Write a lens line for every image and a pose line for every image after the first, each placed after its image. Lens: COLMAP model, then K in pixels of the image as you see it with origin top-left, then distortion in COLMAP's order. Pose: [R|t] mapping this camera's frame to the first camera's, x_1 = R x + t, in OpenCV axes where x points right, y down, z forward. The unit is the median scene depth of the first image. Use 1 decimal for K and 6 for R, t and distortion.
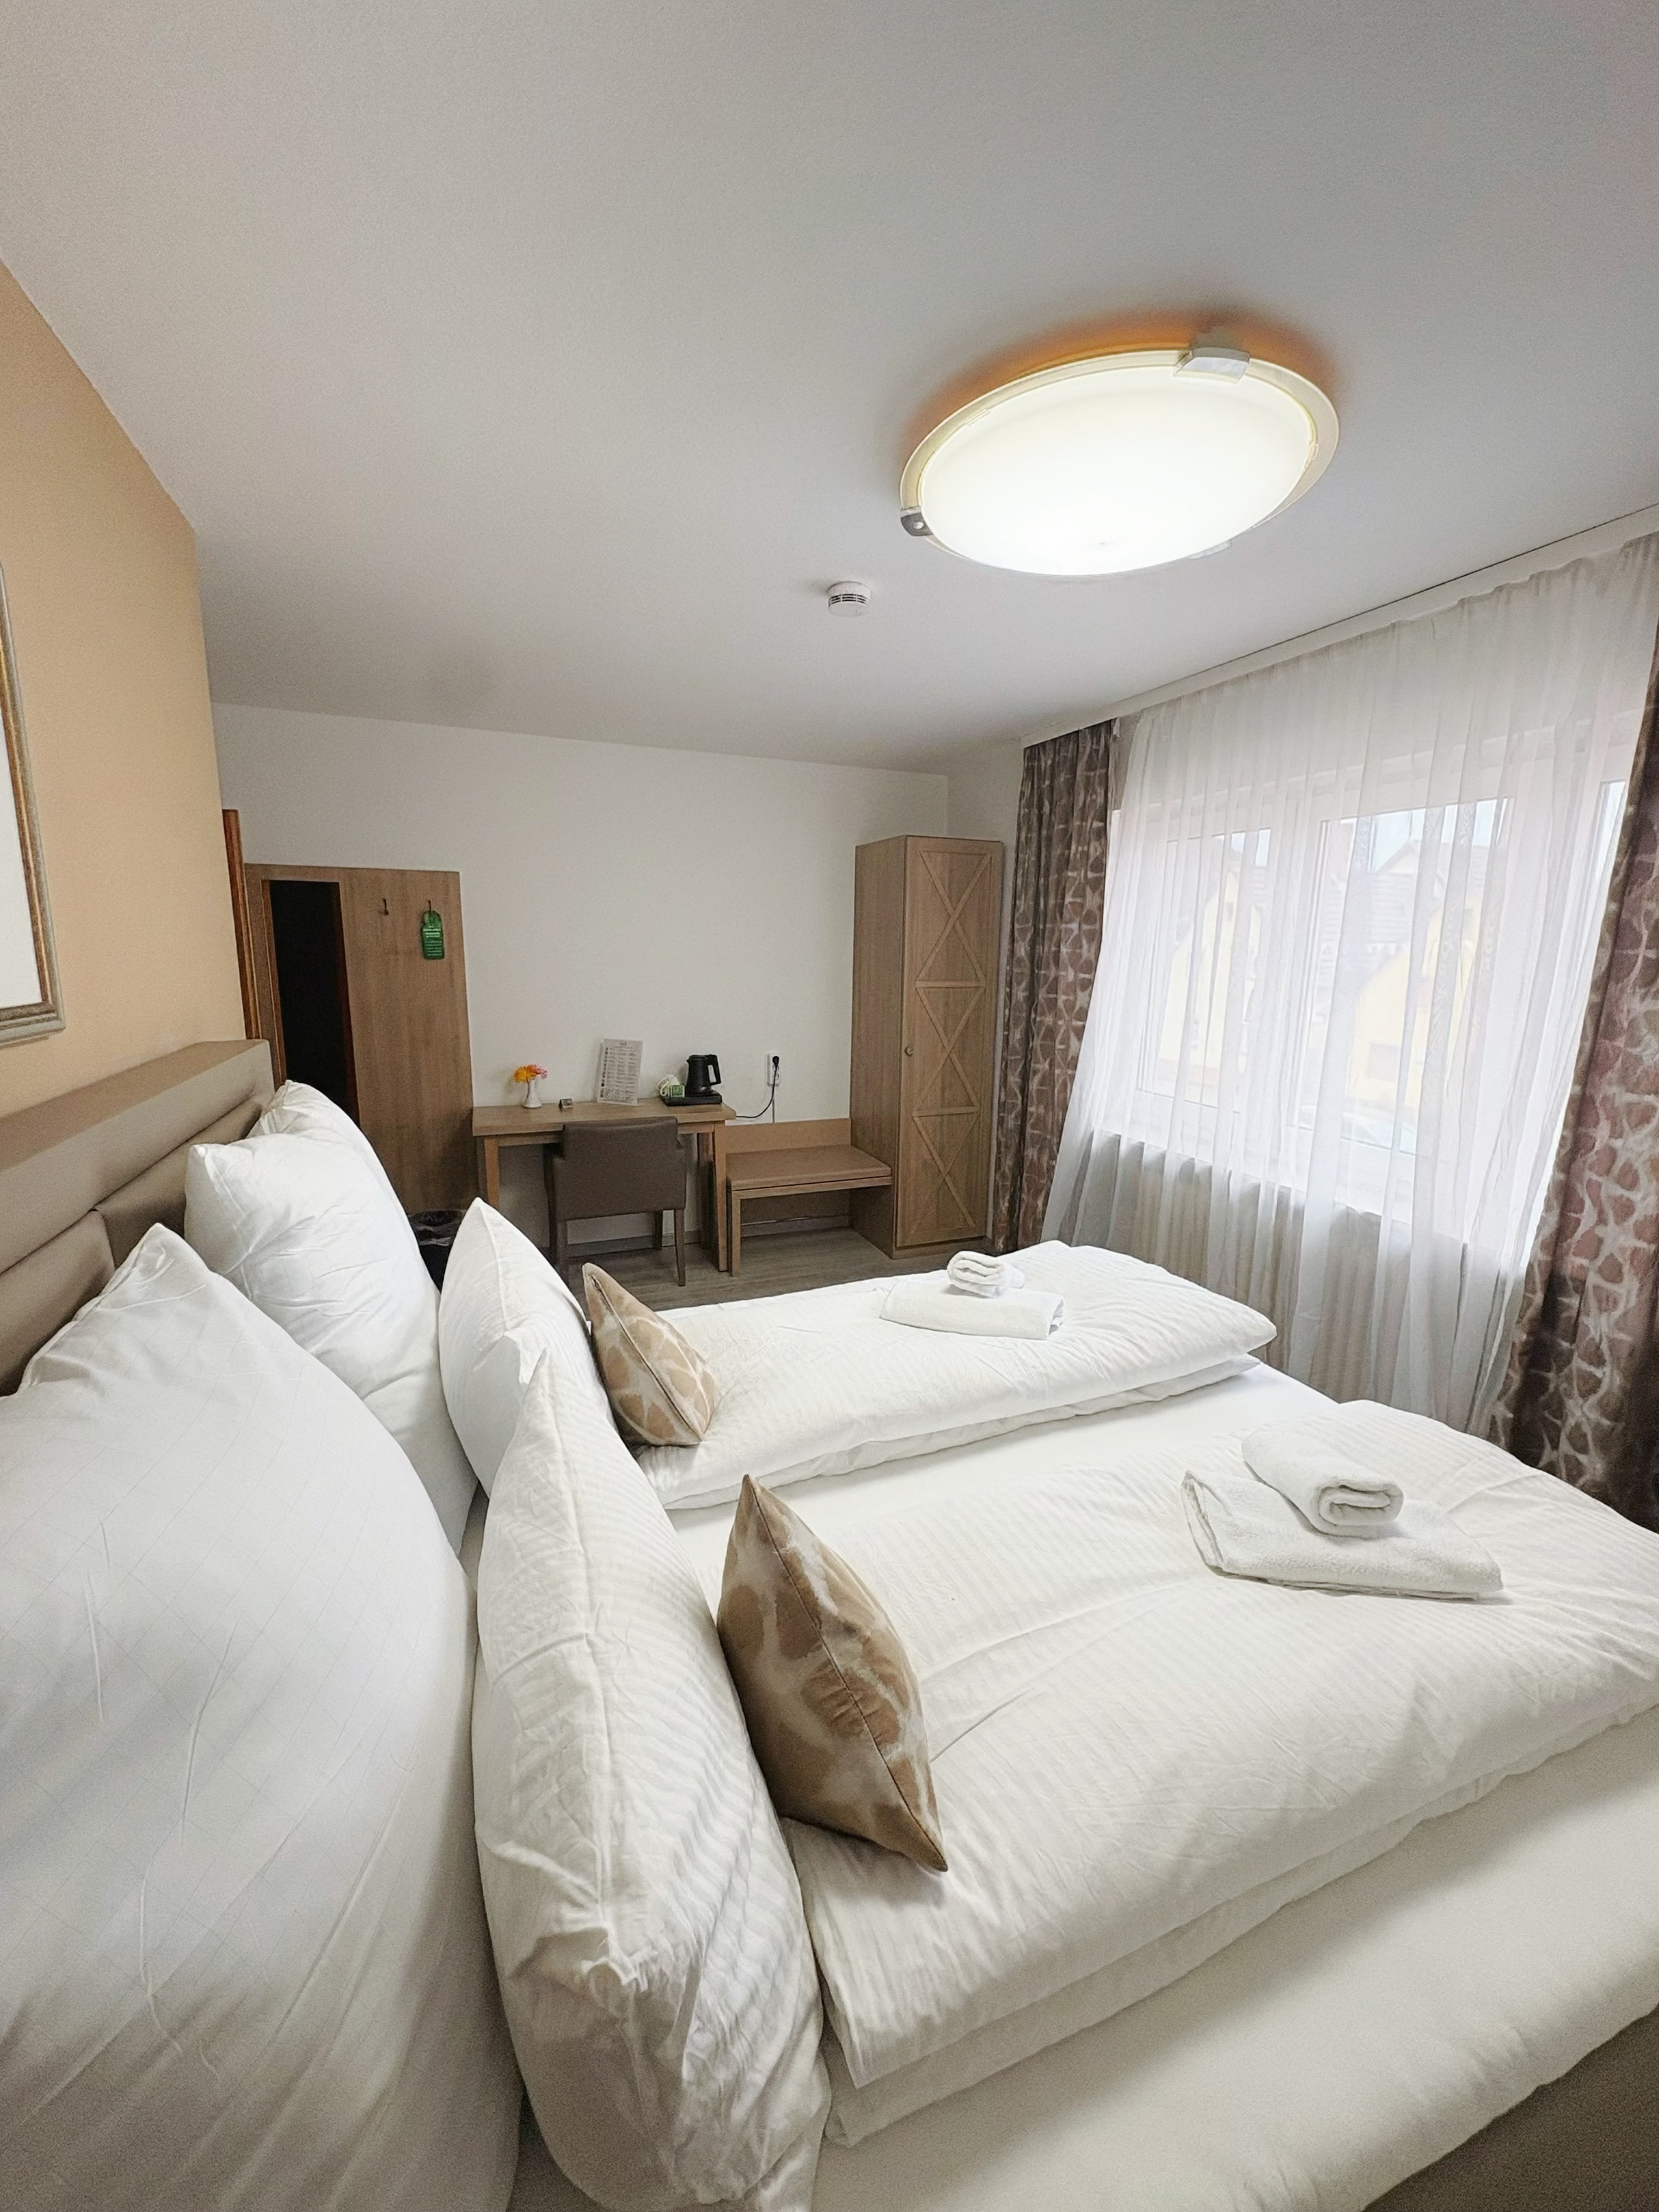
lens RADIAL K [[882.8, 0, 832.8], [0, 882.8, 1106.6], [0, 0, 1]] dist [-0.003124, 0.000487]
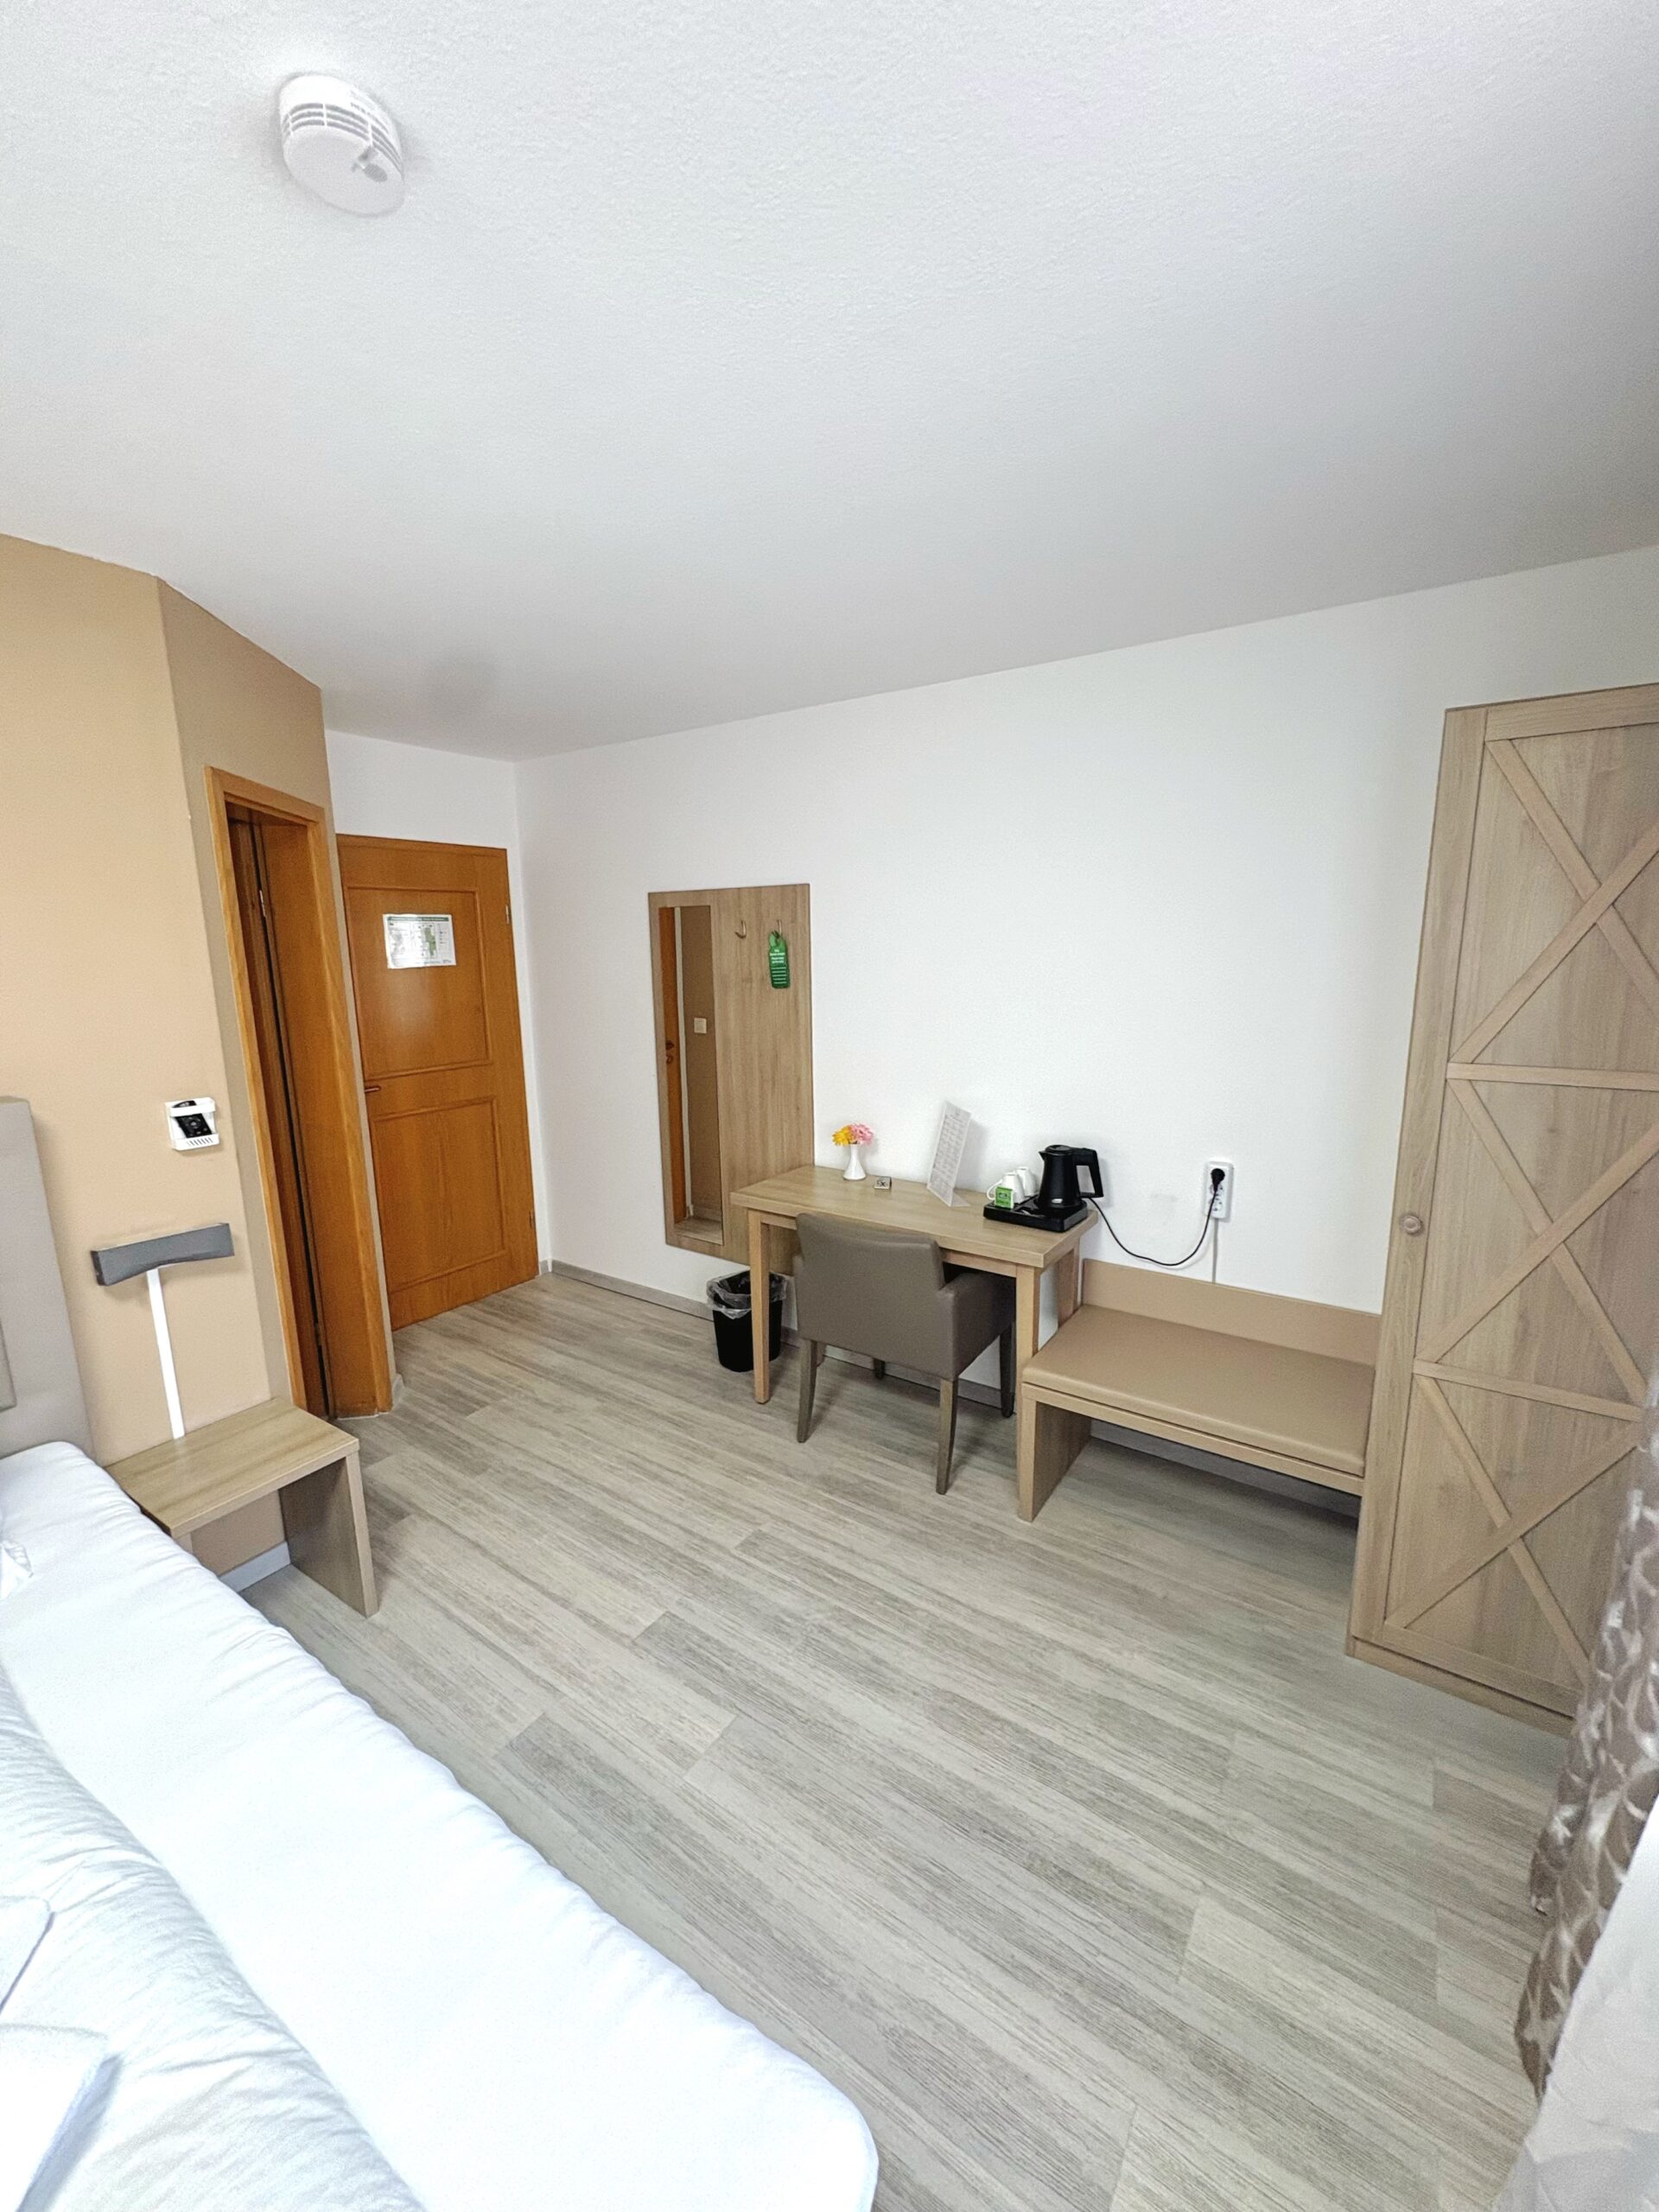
lens RADIAL K [[882.8, 0, 825.4], [0, 882.8, 1105.5], [0, 0, 1]] dist [-0.003124, 0.000487]
pose [[0.549472, 0.130544, -0.825251, 0.270229], [-0.129546, 0.989085, 0.070206, -0.110727], [0.825408, 0.068331, 0.560386, 0.518305]]
